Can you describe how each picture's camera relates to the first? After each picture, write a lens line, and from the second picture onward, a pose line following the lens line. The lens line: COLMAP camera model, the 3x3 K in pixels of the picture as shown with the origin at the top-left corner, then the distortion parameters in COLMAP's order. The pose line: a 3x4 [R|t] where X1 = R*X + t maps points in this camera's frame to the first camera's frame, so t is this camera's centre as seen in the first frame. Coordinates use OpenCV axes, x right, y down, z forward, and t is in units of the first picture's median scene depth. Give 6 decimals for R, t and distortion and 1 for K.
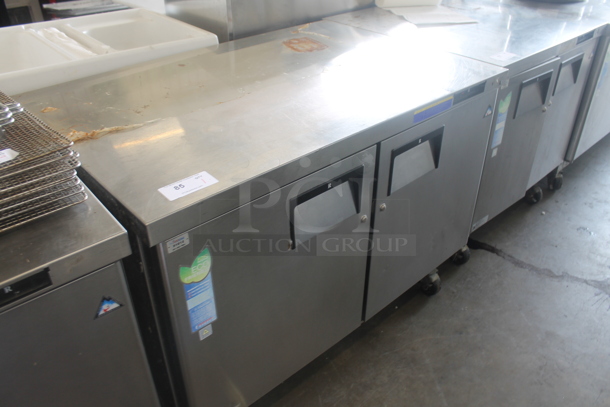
lens RADIAL K [[469.4, 0, 305.0], [0, 469.4, 203.5], [0, 0, 1]] dist [-0.002306, -0.001311]
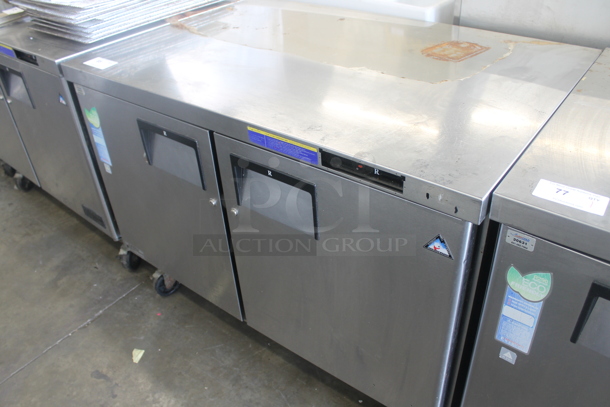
lens RADIAL K [[492.8, 0, 304.5], [0, 492.8, 233.1], [0, 0, 1]] dist [0.002883, 0.000351]
pose [[0.145462, 0.564809, -0.812301, 0.403683], [-0.417080, 0.779519, 0.467327, -0.188537], [0.897154, 0.270816, 0.348961, 0.351522]]
